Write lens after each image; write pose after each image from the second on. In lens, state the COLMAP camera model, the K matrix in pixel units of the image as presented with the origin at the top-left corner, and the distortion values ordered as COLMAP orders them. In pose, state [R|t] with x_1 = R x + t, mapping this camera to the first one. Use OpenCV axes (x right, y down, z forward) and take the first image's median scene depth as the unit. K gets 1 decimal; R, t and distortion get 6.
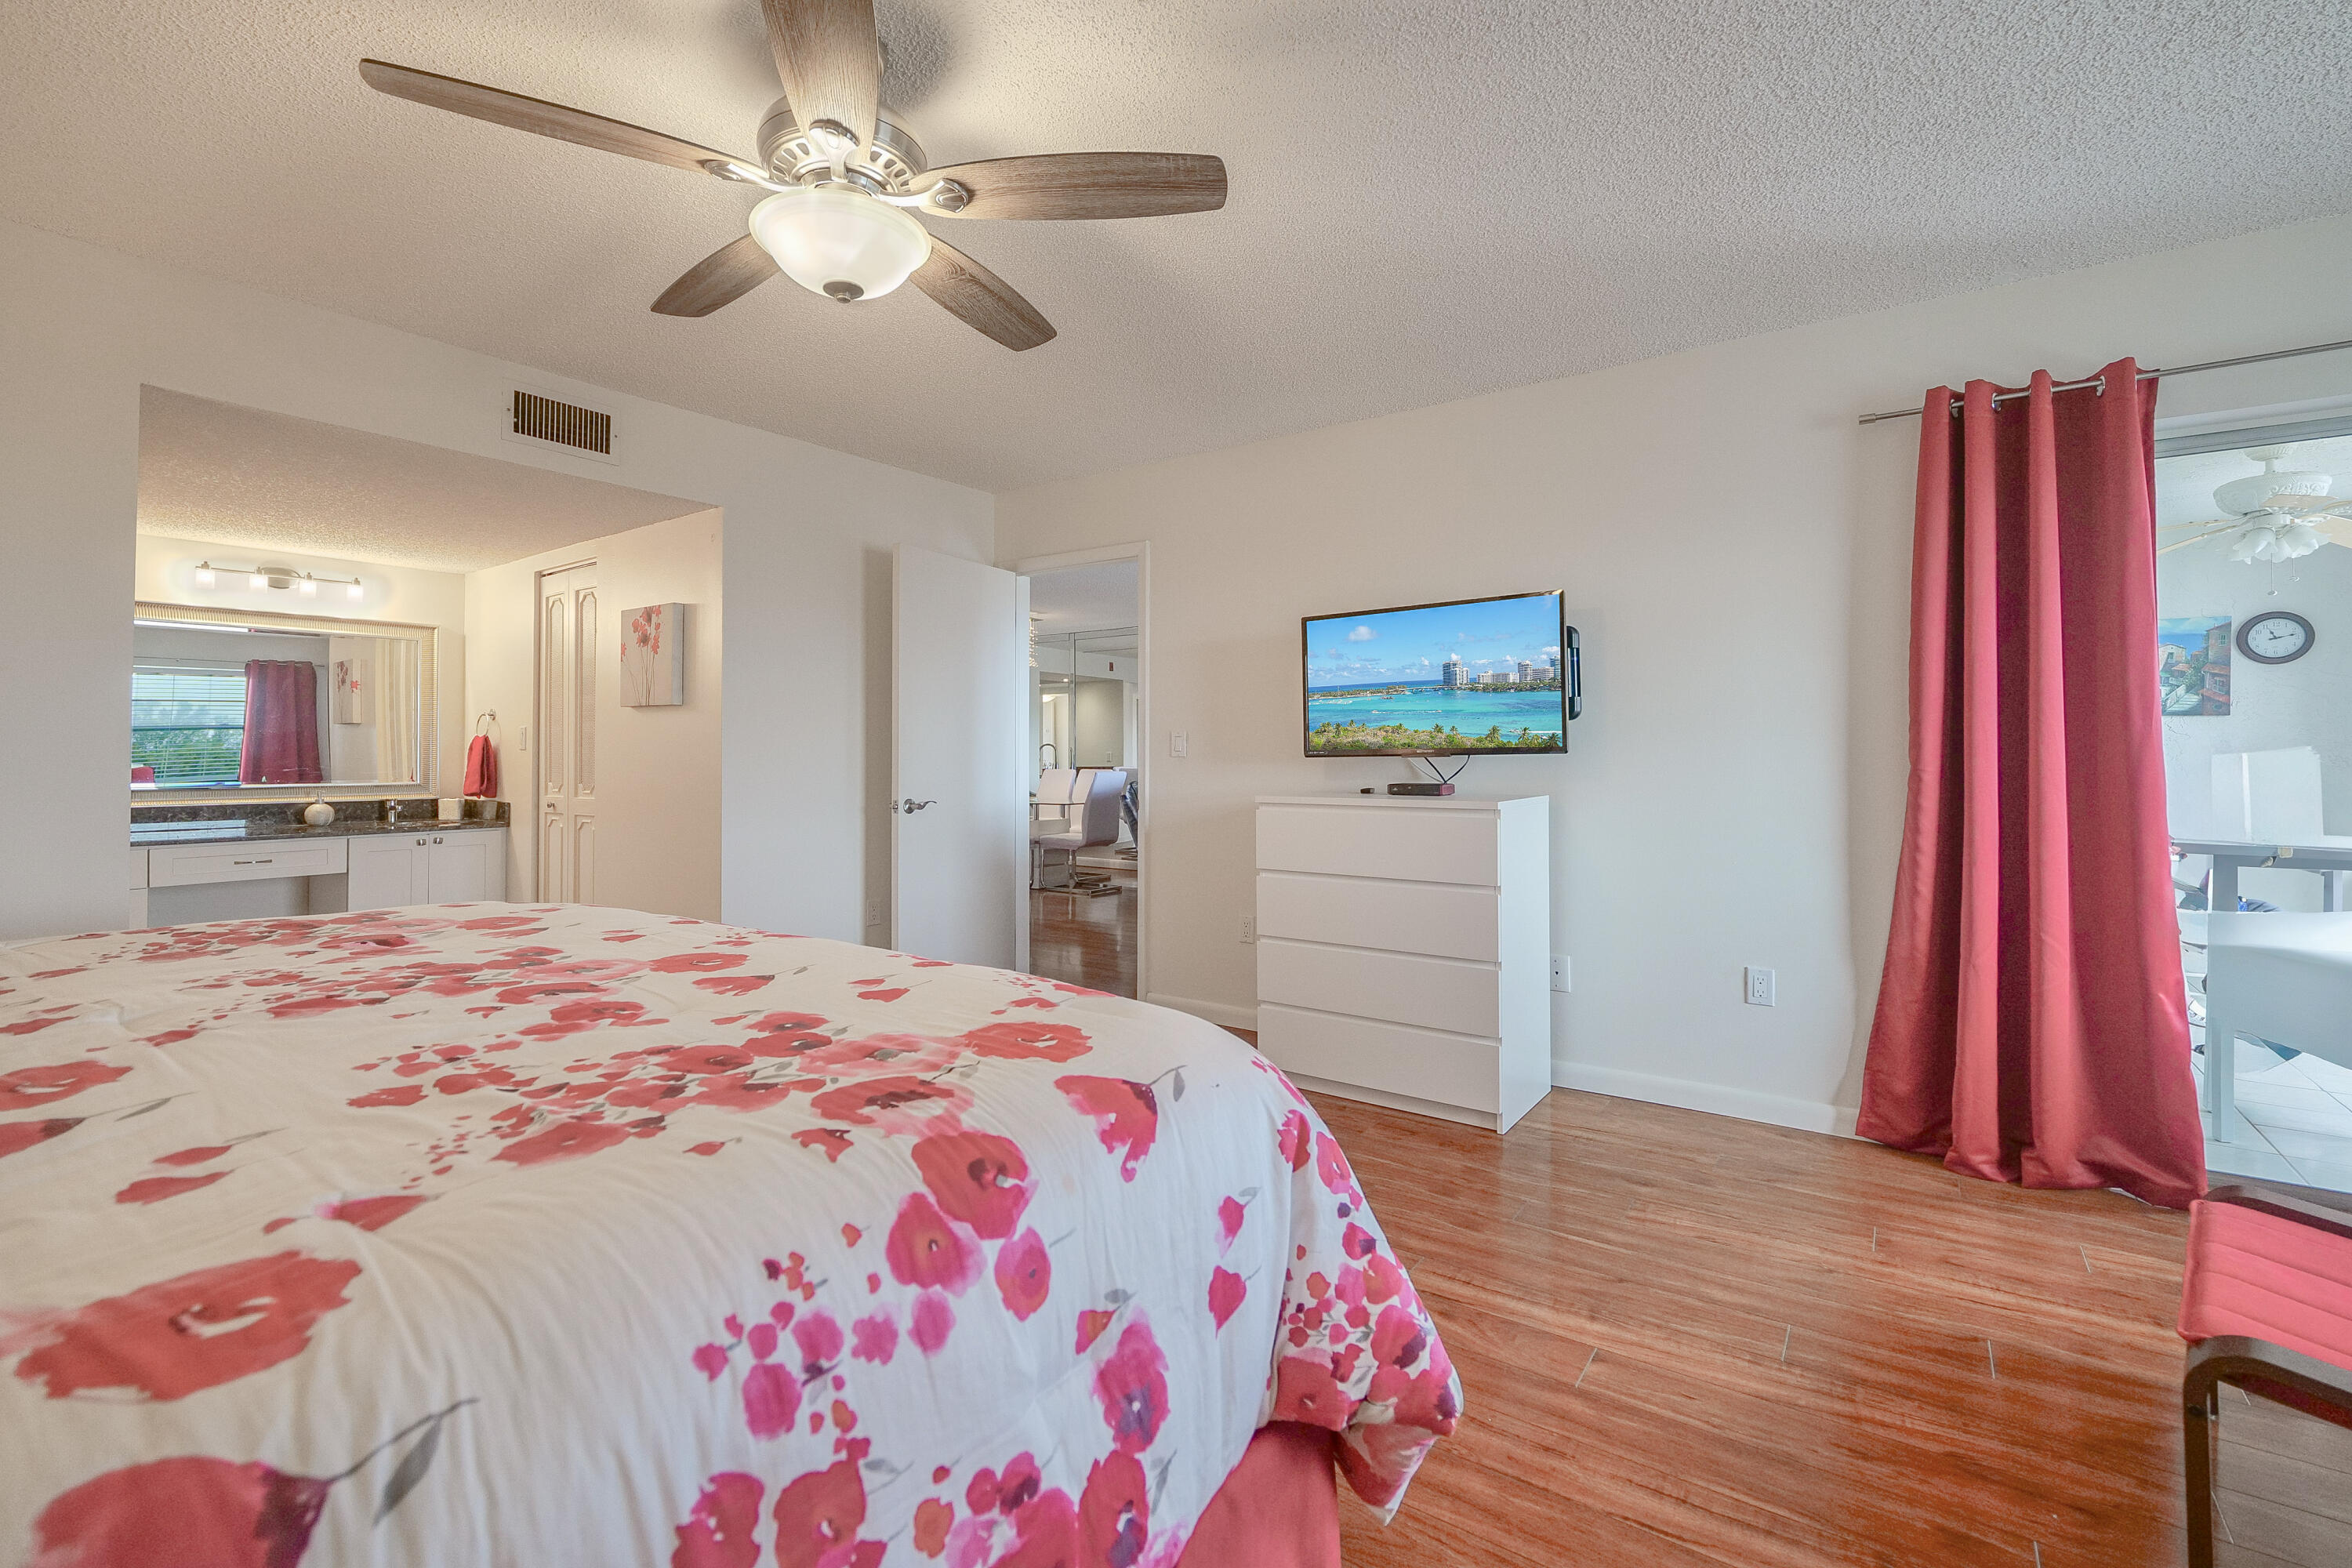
lens RADIAL K [[1017.2, 0, 1217.1], [0, 1017.2, 771.3], [0, 0, 1]] dist [-0.011082, -0.000524]
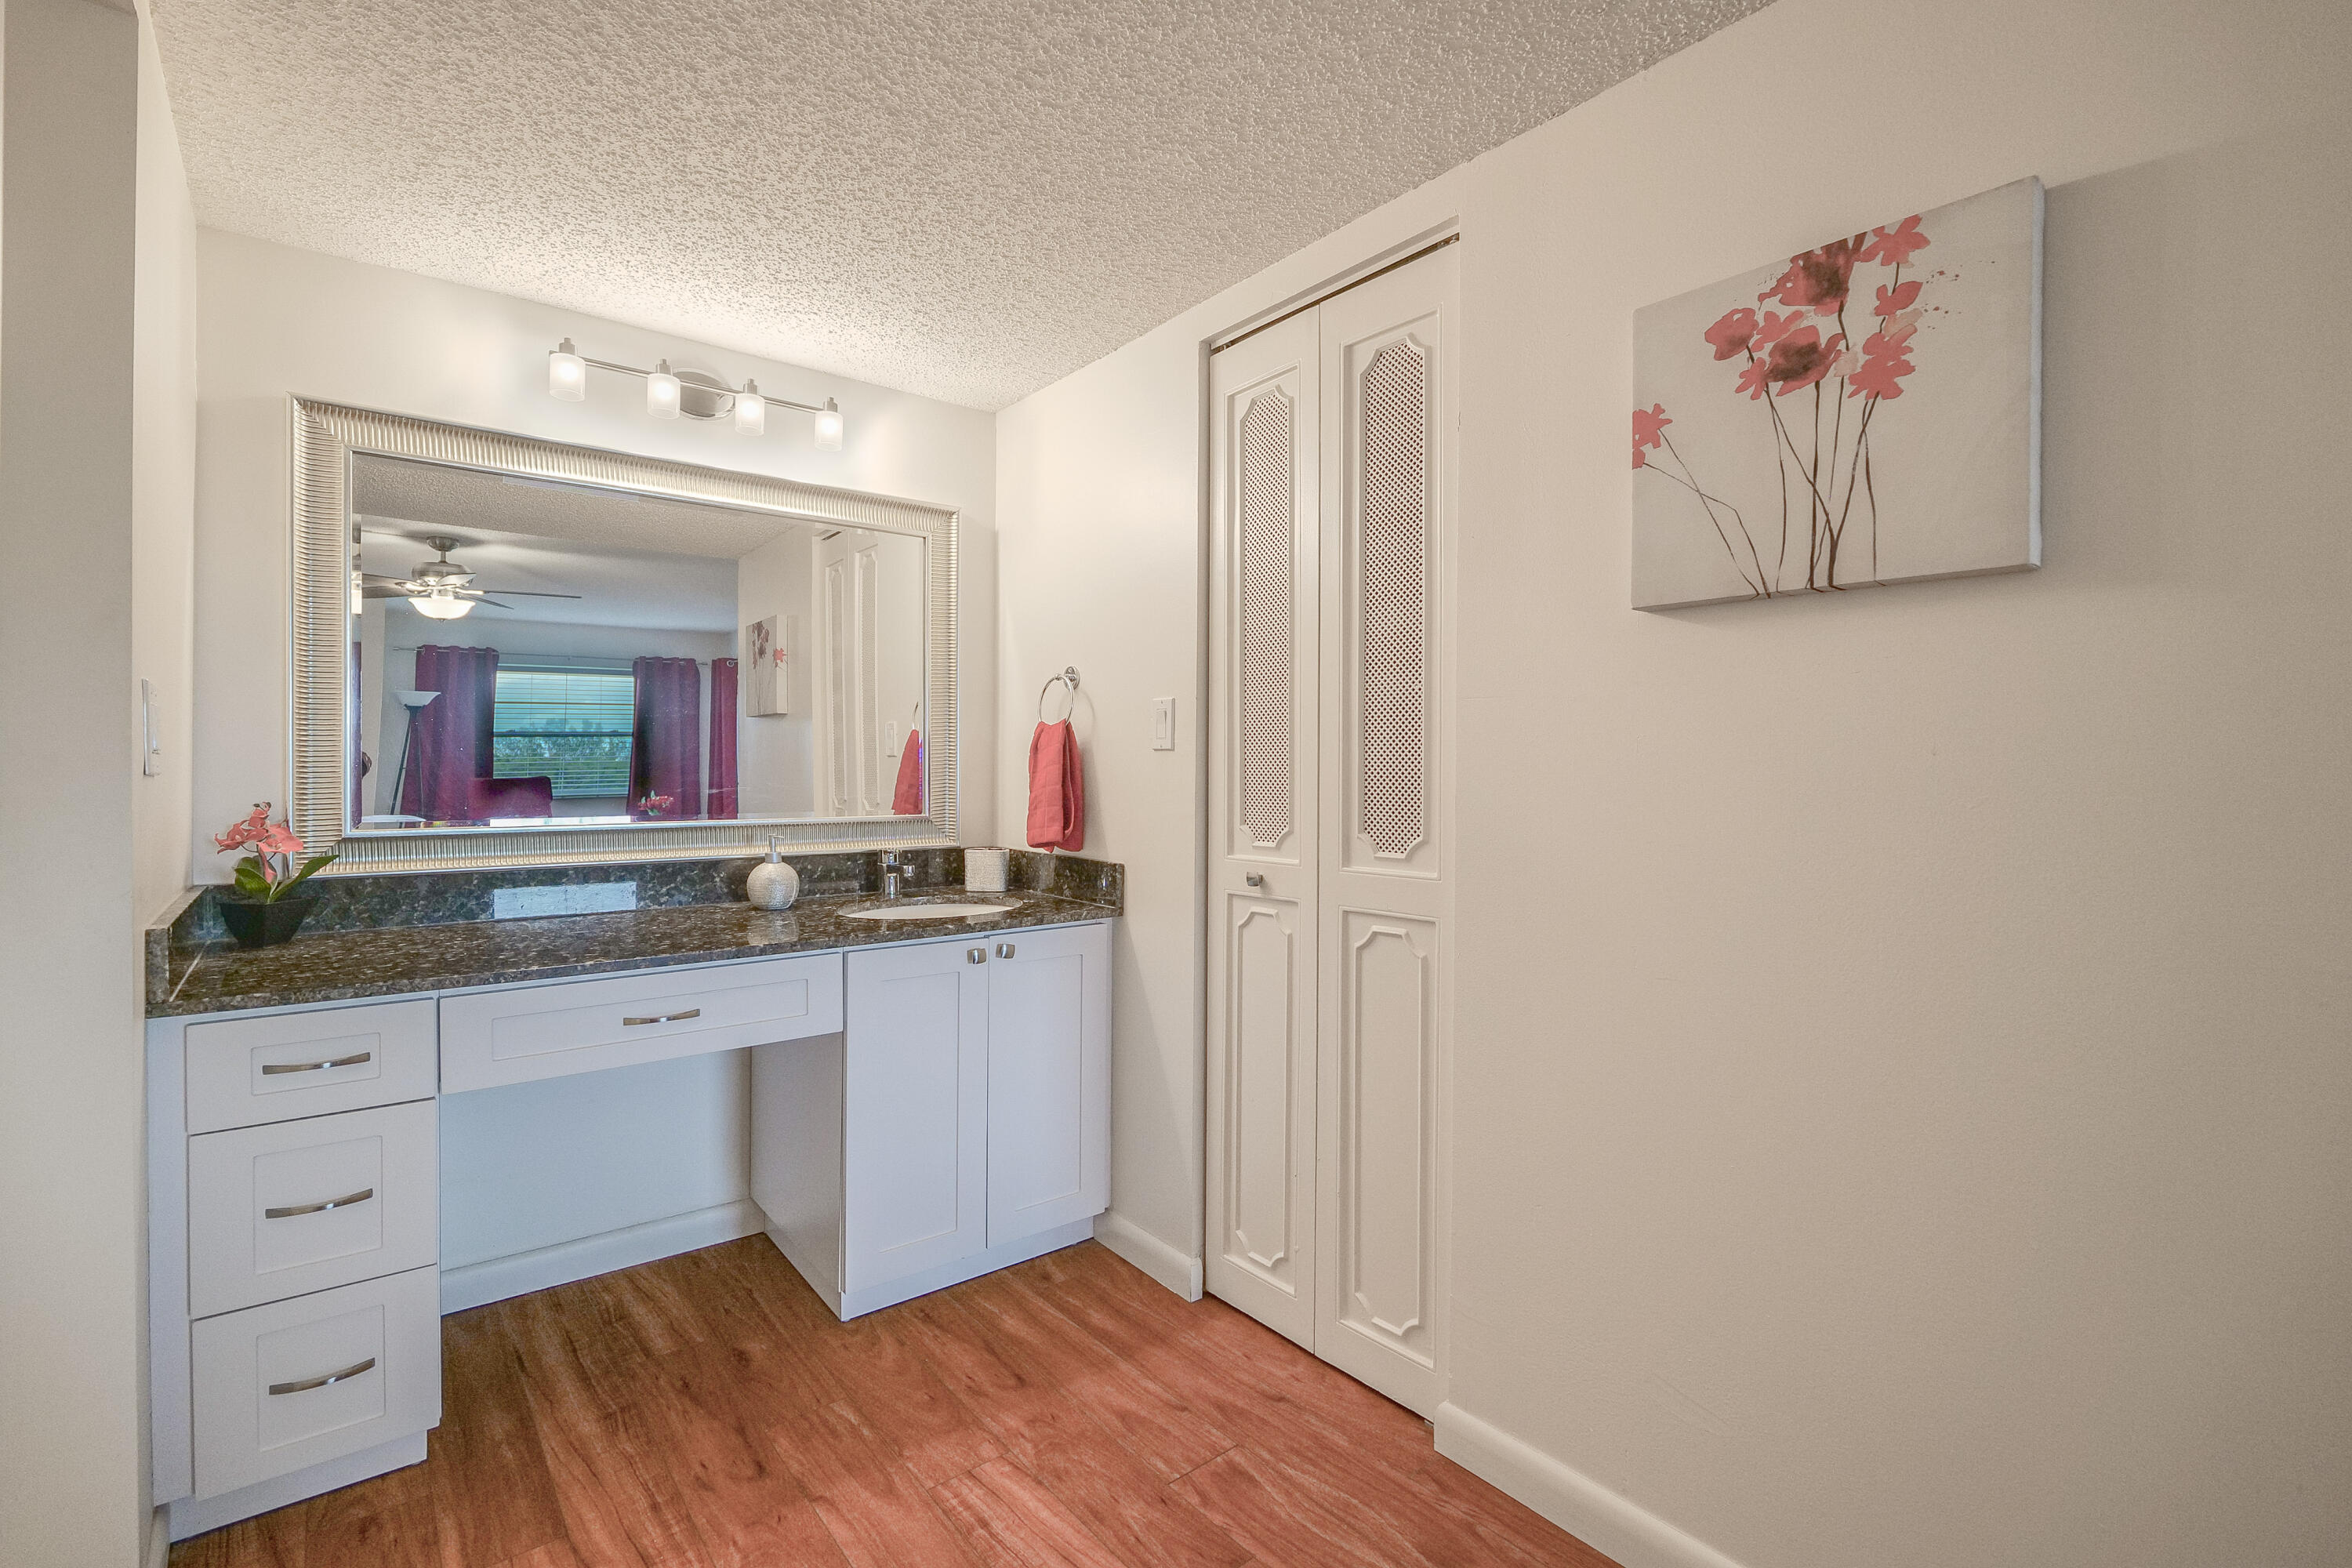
lens RADIAL K [[960.0, 0, 1180.0], [0, 960.0, 810.9], [0, 0, 1]] dist [0.000775, -0.000061]
pose [[0.969338, 0.016368, -0.245184, -0.550464], [-0.010701, 0.999644, 0.024427, -0.004630], [0.245497, -0.021054, 0.969169, 0.563699]]
